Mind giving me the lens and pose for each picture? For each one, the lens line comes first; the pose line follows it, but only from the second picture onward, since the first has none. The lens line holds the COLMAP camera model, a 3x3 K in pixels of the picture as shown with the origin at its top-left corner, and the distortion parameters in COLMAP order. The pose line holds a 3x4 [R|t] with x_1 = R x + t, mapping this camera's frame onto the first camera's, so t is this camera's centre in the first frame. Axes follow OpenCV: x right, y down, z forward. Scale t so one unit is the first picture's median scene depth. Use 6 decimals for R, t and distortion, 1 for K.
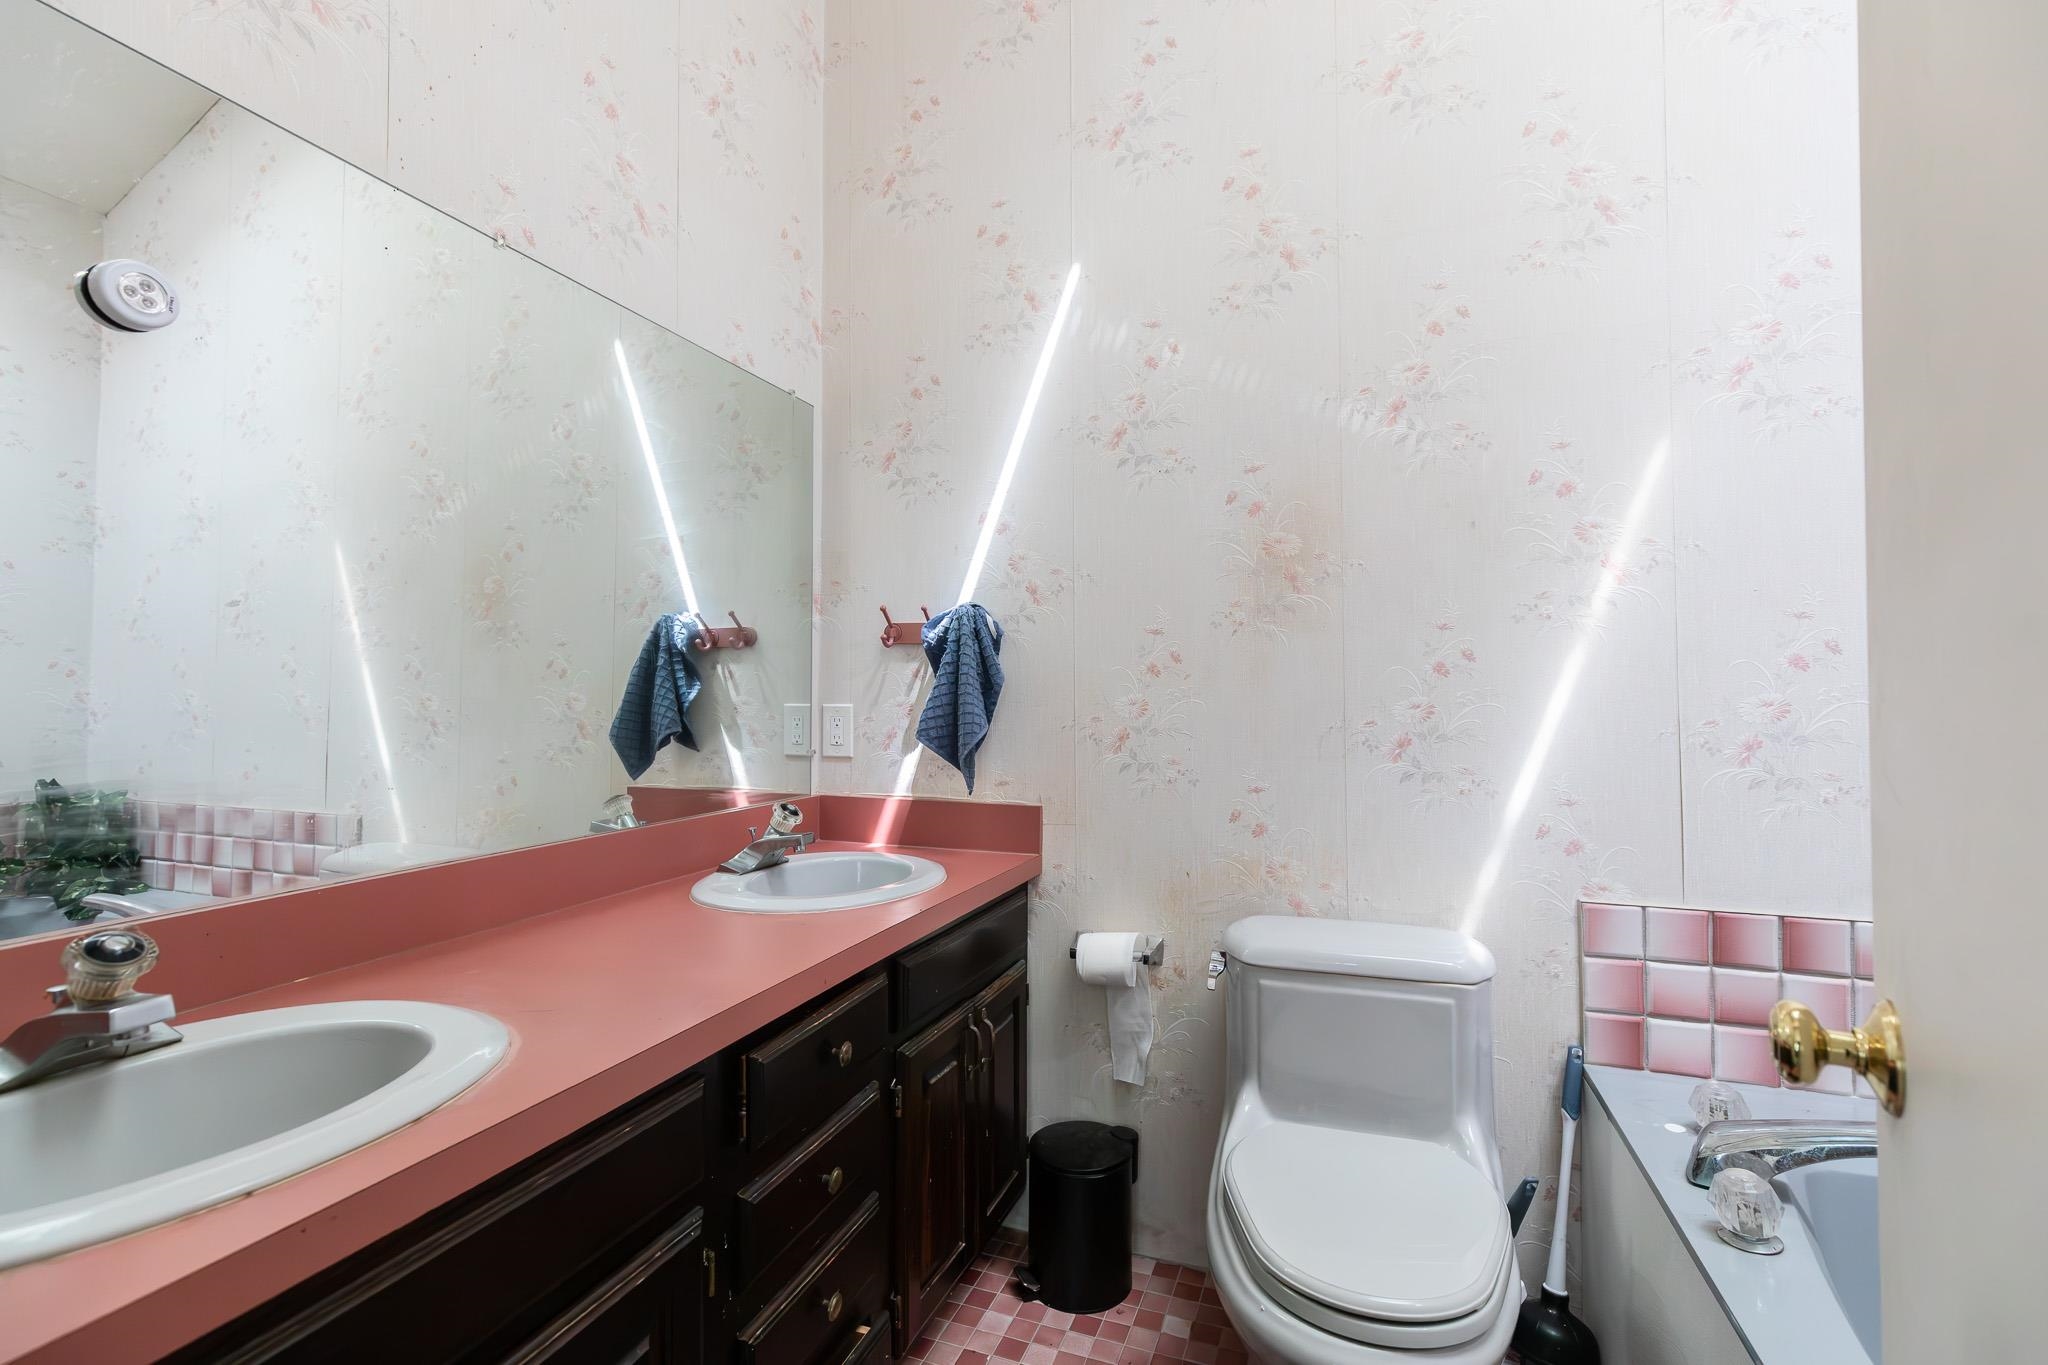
lens RADIAL K [[910.8, 0, 1025.0], [0, 910.8, 677.2], [0, 0, 1]] dist [0.002621, -0.000805]
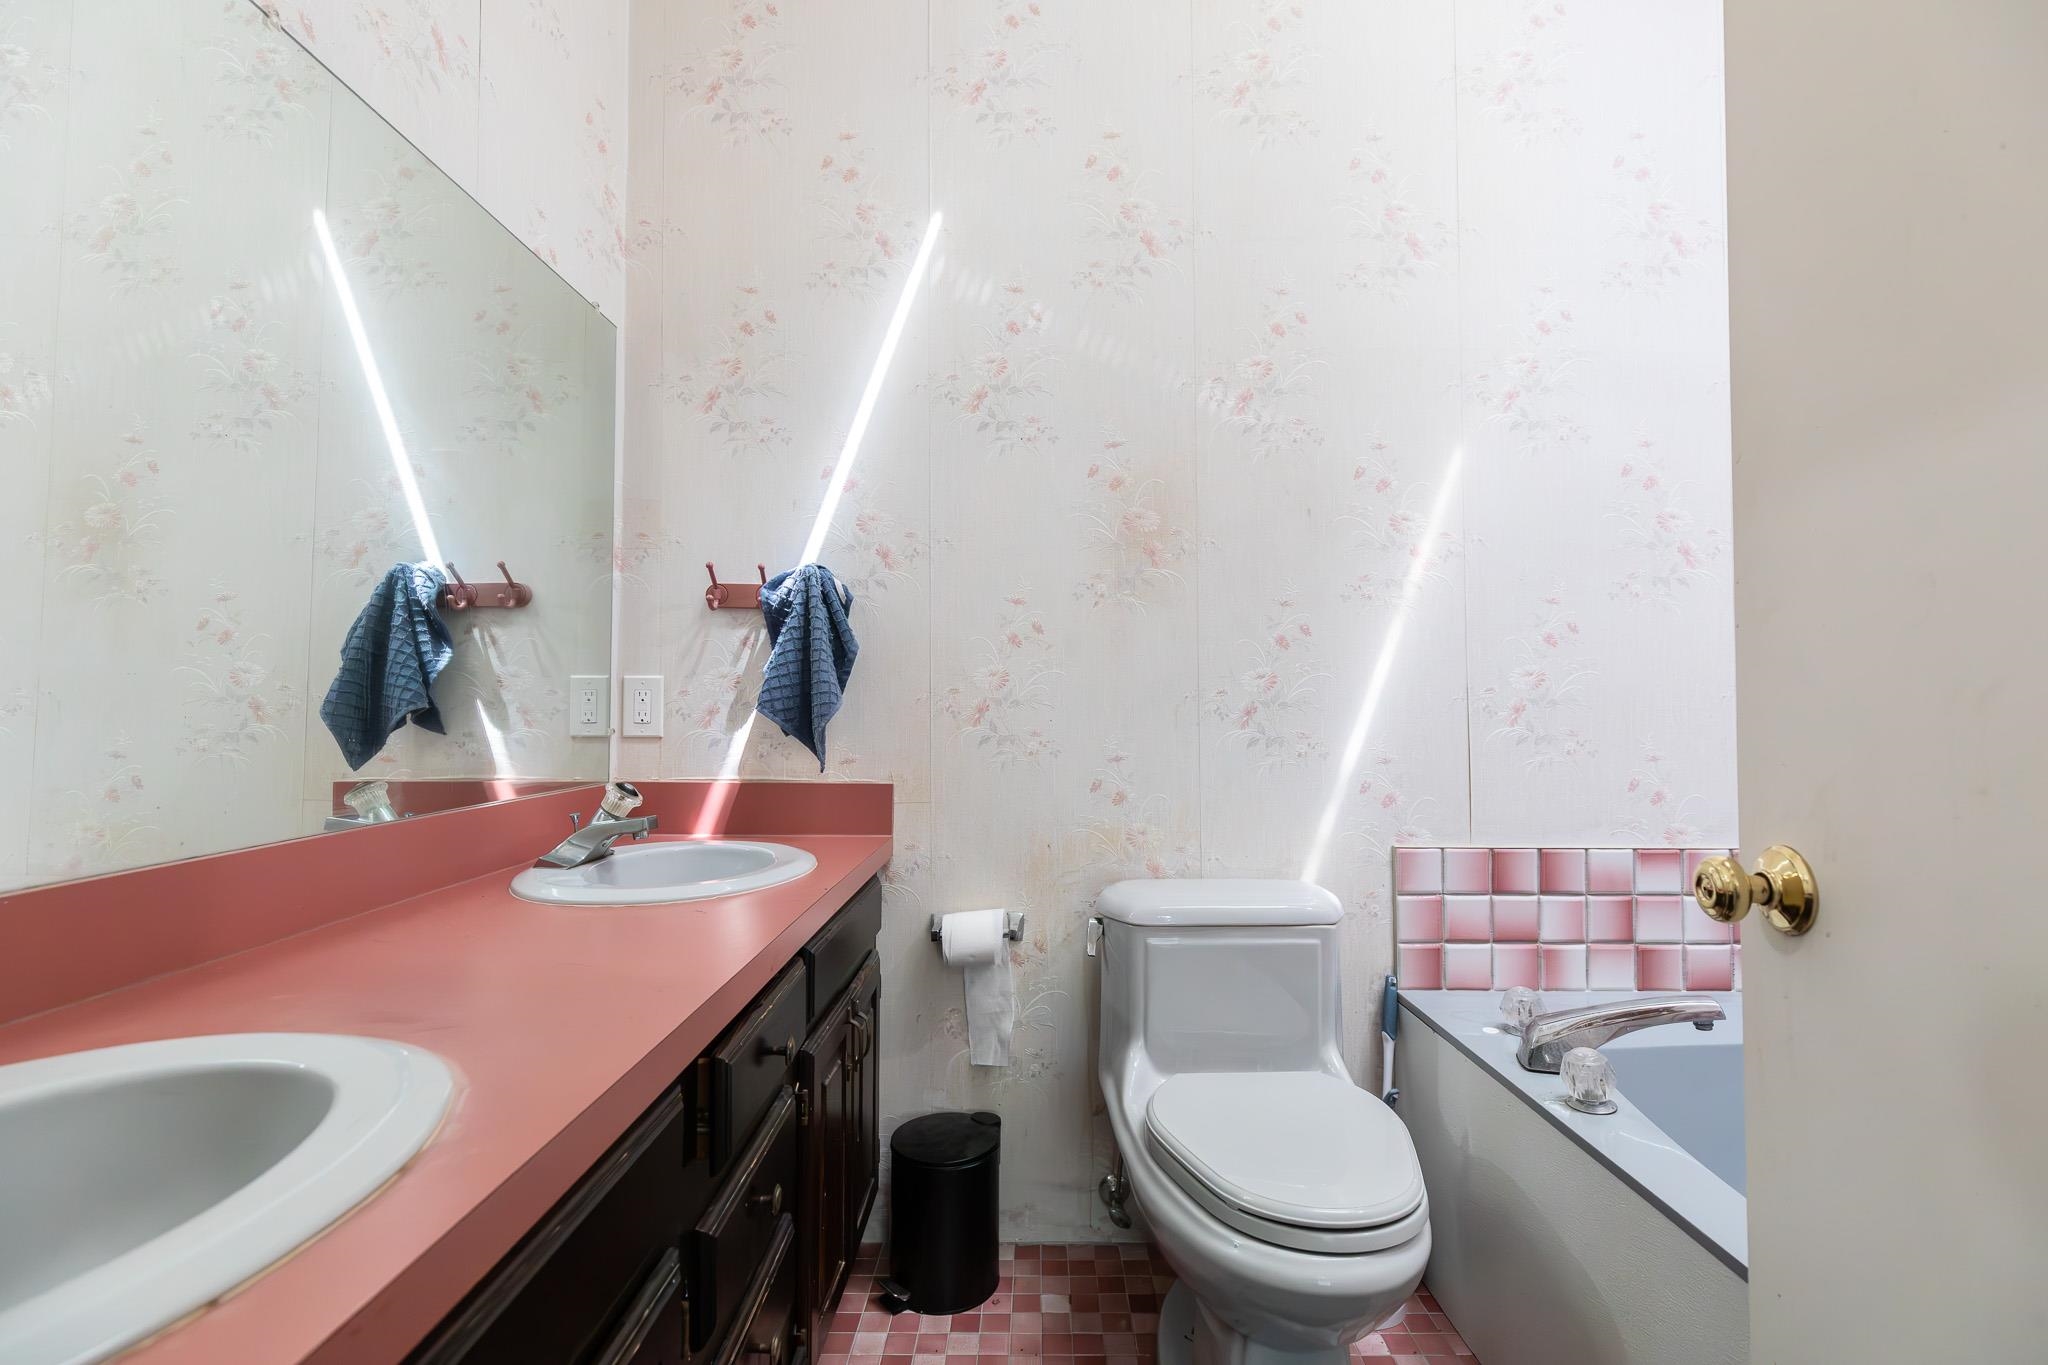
lens RADIAL K [[916.2, 0, 1024.0], [0, 916.2, 682.5], [0, 0, 1]] dist [0.001576, -0.000710]
pose [[0.939785, 0.010863, 0.341594, -0.186131], [-0.008312, 0.999926, -0.008931, 0.046476], [-0.341665, 0.005554, 0.939805, 0.070542]]
